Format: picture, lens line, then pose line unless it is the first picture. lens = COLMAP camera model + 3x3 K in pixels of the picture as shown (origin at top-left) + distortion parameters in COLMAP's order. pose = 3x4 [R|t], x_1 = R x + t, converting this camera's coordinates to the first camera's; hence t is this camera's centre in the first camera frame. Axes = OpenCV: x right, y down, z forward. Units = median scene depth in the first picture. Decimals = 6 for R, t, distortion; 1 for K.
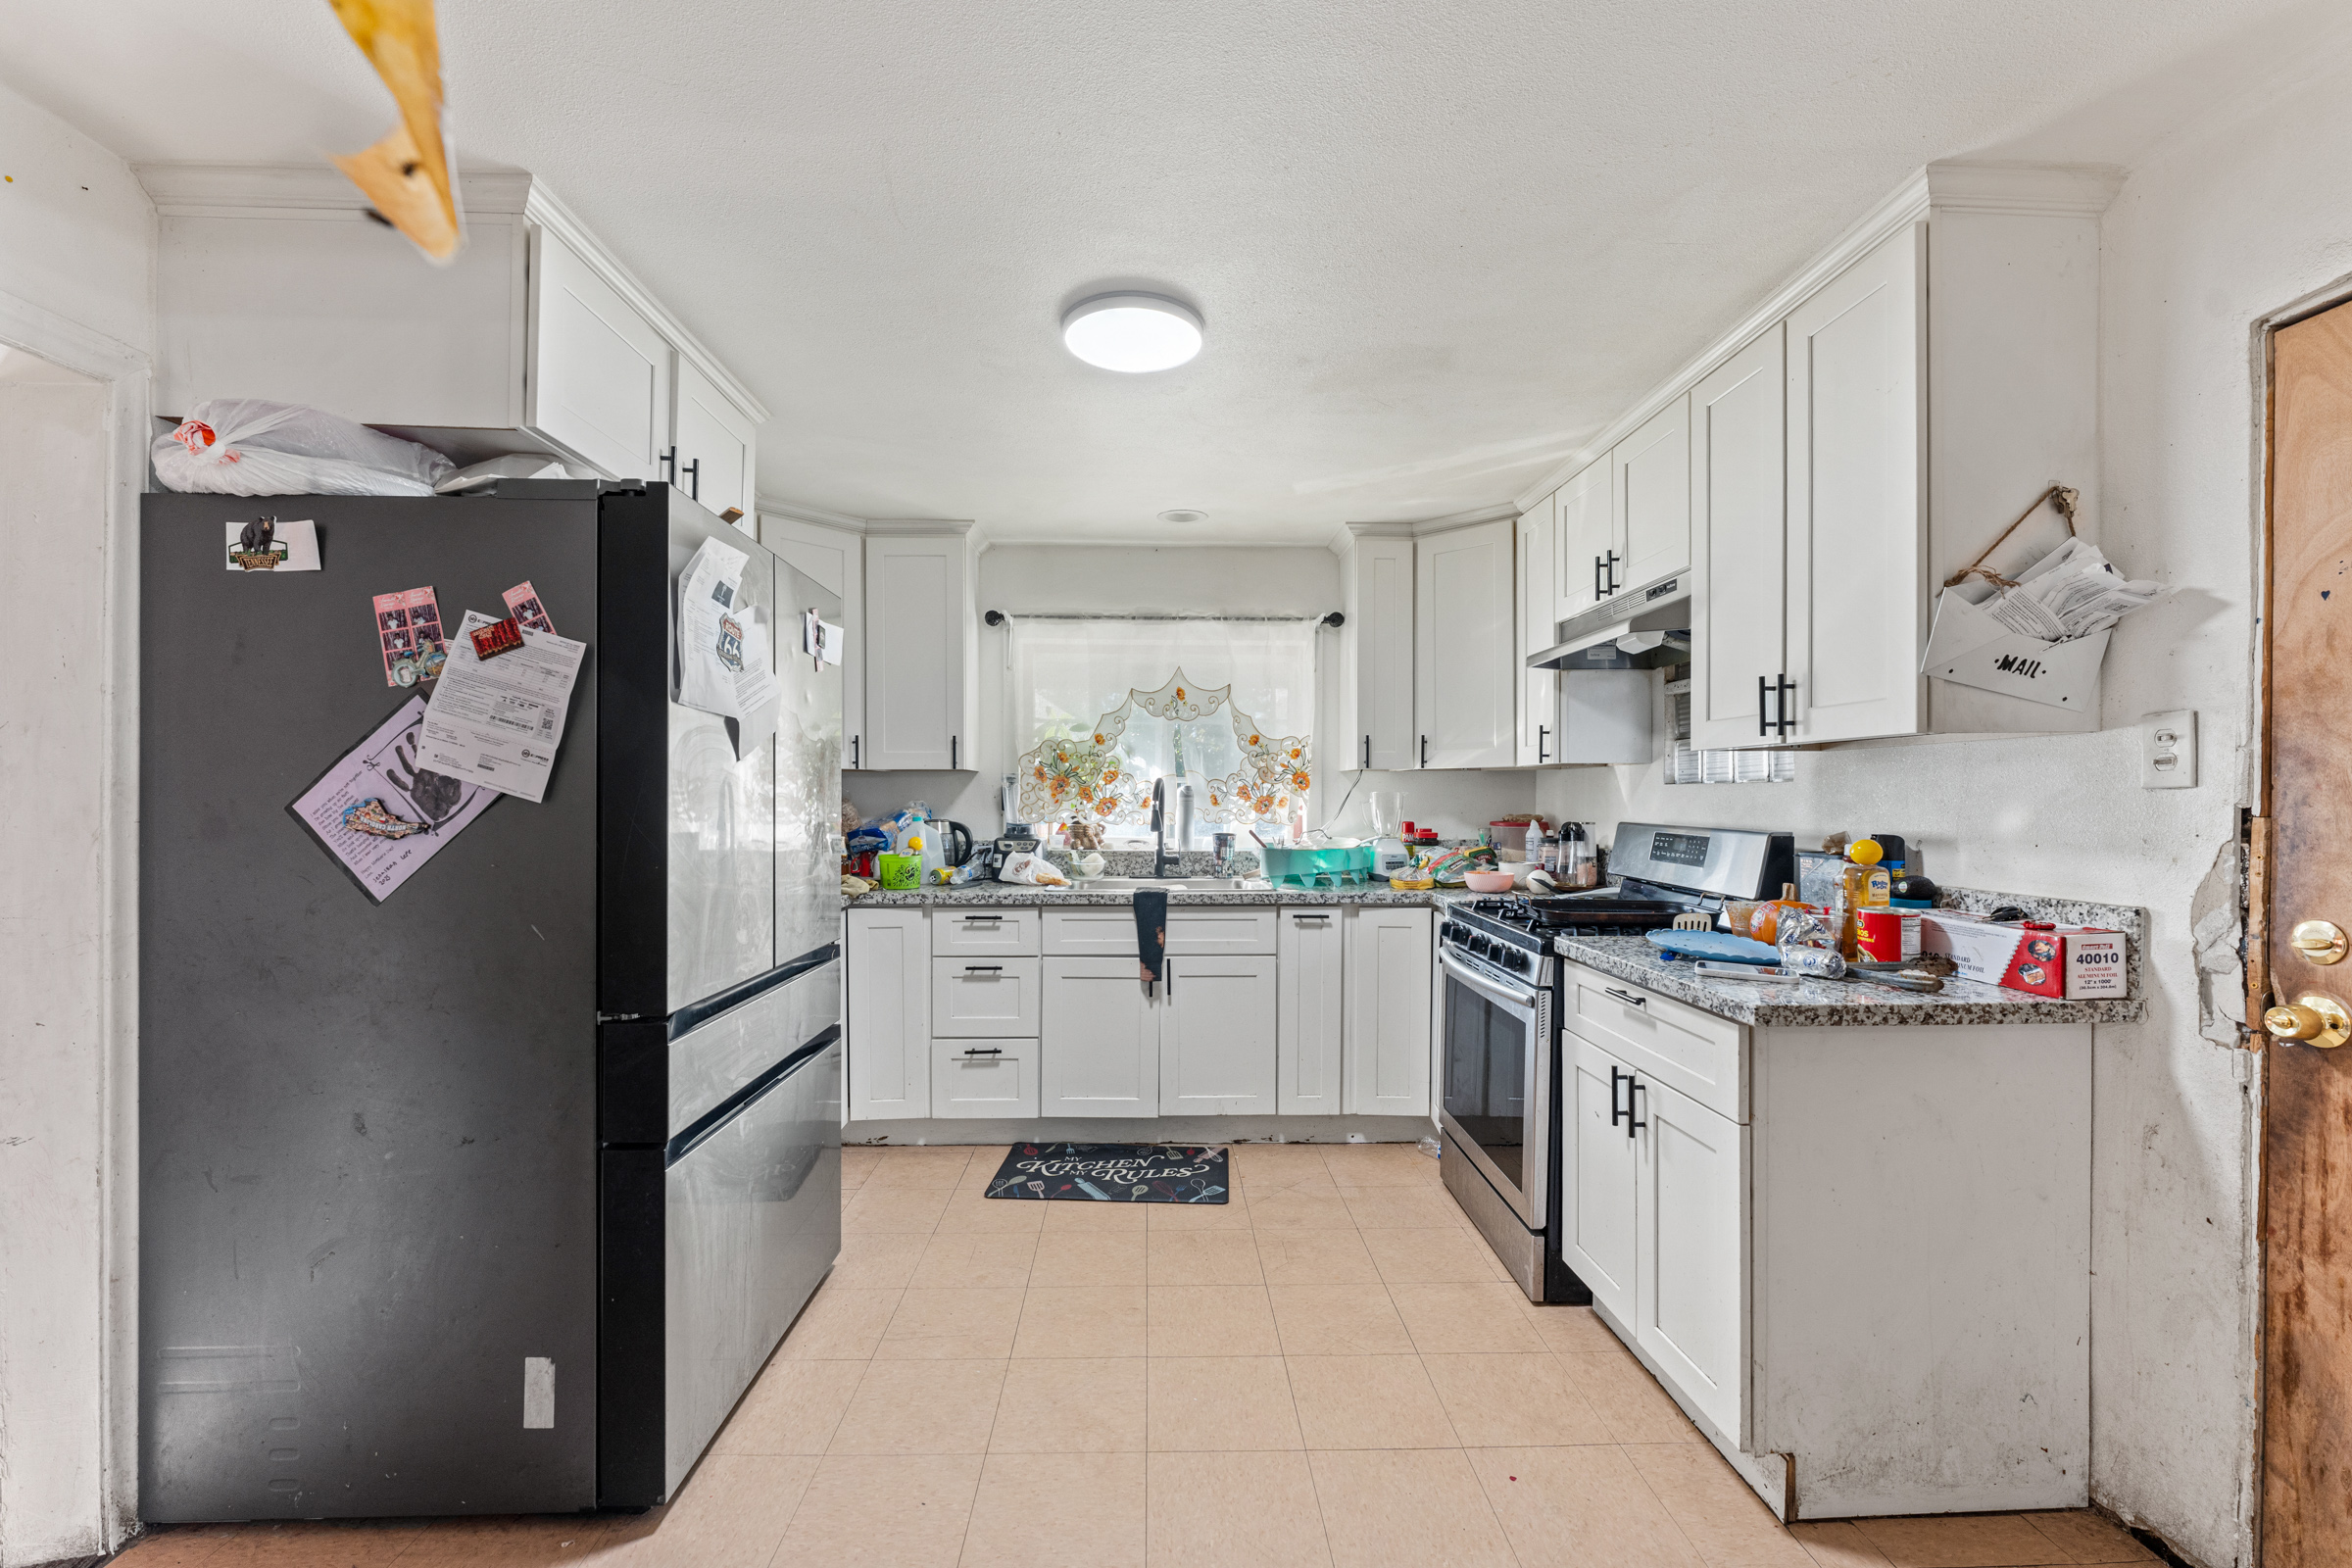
lens RADIAL K [[951.3, 0, 1176.3], [0, 951.3, 802.0], [0, 0, 1]] dist [-0.002111, 0.000528]
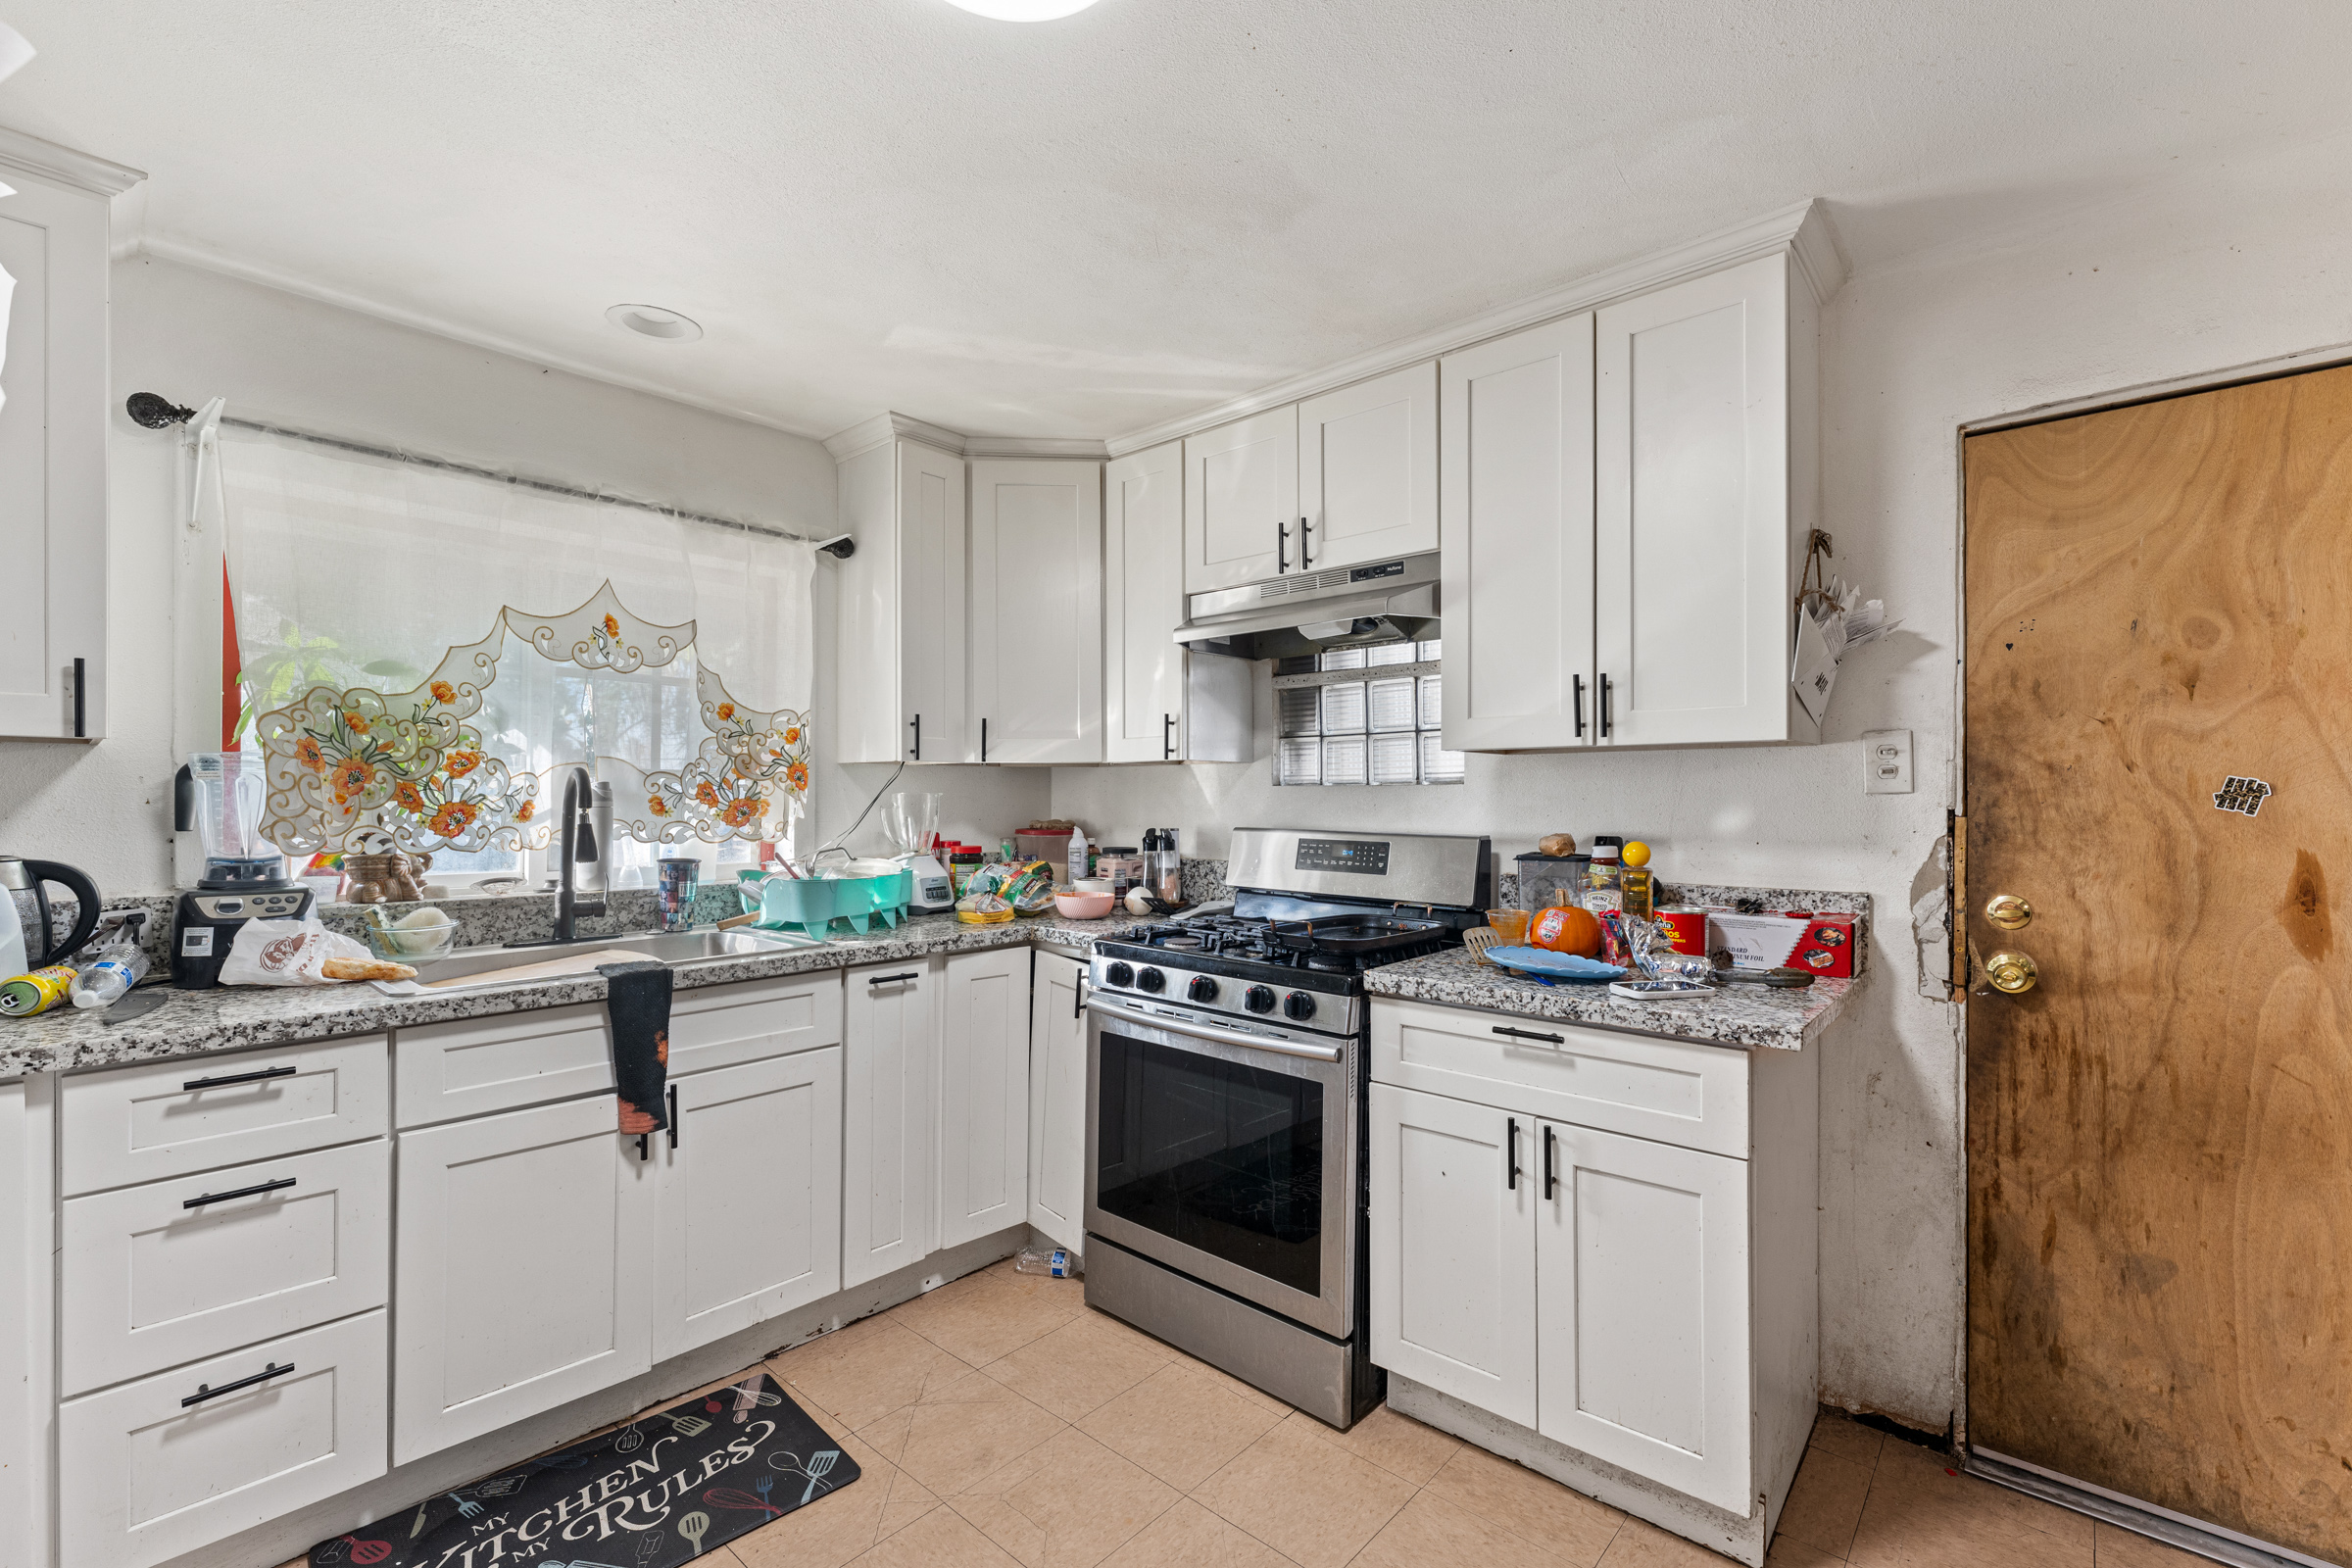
lens RADIAL K [[1014.7, 0, 1178.4], [0, 1014.7, 794.8], [0, 0, 1]] dist [-0.003795, 0.000433]
pose [[0.686673, 0.001548, 0.726965, -0.286532], [0.004273, 0.999972, -0.006166, -0.004803], [-0.726954, 0.007341, 0.686647, 0.425409]]
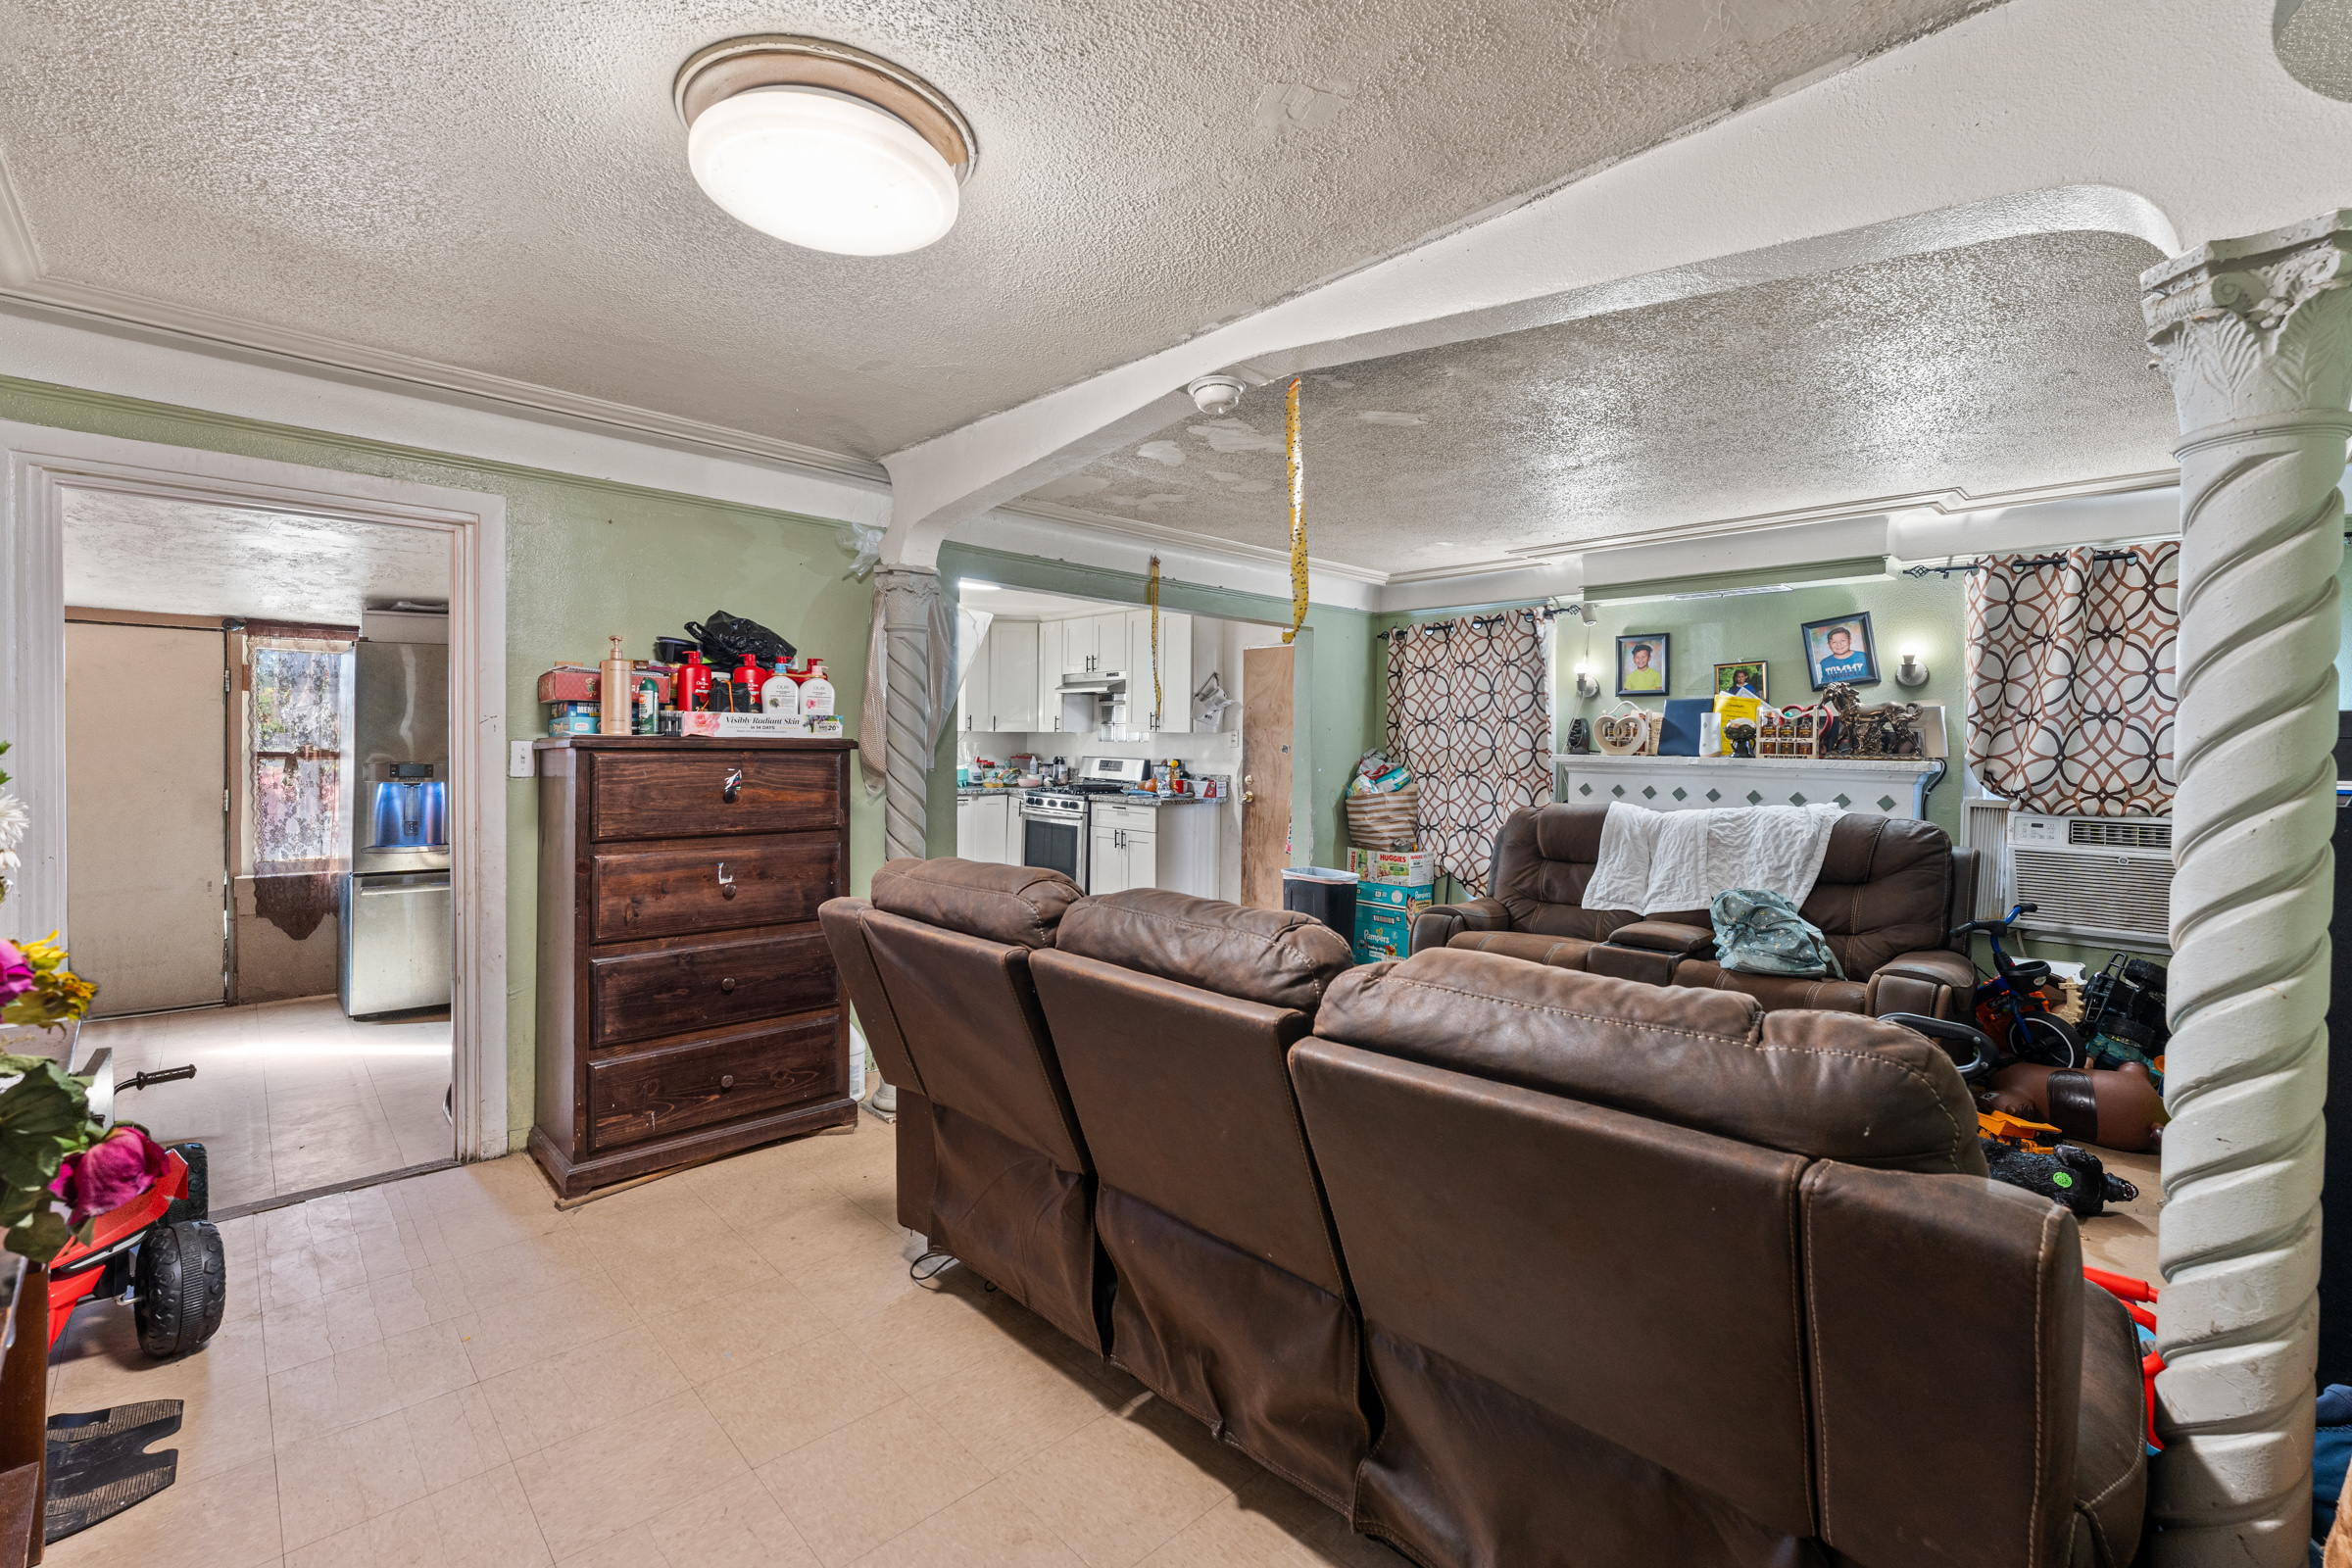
lens RADIAL K [[1014.7, 0, 1176.8], [0, 1014.7, 762.6], [0, 0, 1]] dist [-0.003795, 0.000433]
pose [[0.745176, -0.006247, 0.666839, -1.228632], [-0.008724, 0.999779, 0.019116, -0.016853], [-0.666811, -0.020062, 0.744957, -1.250628]]
